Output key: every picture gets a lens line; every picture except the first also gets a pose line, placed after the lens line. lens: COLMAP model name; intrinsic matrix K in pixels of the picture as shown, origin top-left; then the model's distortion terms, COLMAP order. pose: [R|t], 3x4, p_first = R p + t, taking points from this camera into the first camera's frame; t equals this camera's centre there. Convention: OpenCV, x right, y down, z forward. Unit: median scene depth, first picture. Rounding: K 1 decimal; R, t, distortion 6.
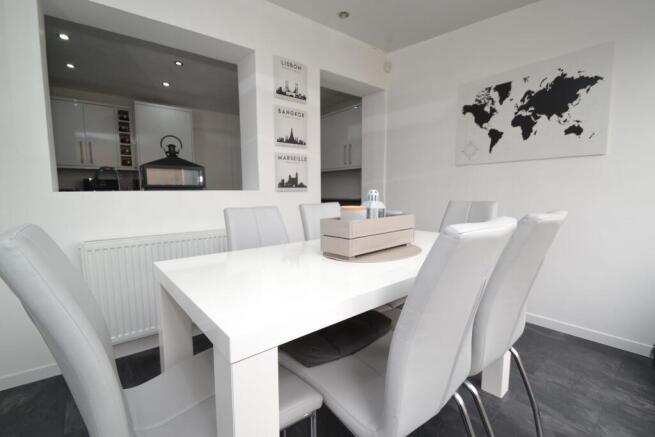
lens RADIAL K [[293.1, 0, 321.8], [0, 293.1, 221.0], [0, 0, 1]] dist [0.016791, -0.016813]
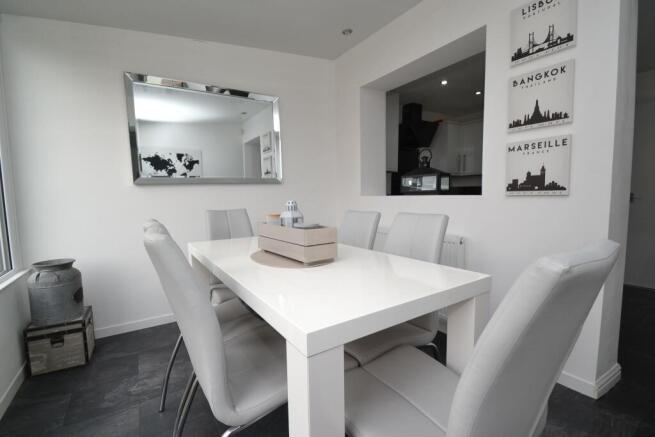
lens RADIAL K [[293.1, 0, 321.8], [0, 293.1, 221.0], [0, 0, 1]] dist [0.016791, -0.016813]
pose [[-0.107819, 0.088078, -0.990261, 0.622958], [-0.100081, 0.990046, 0.098955, -0.066403], [0.989120, 0.109776, -0.097930, 0.623399]]
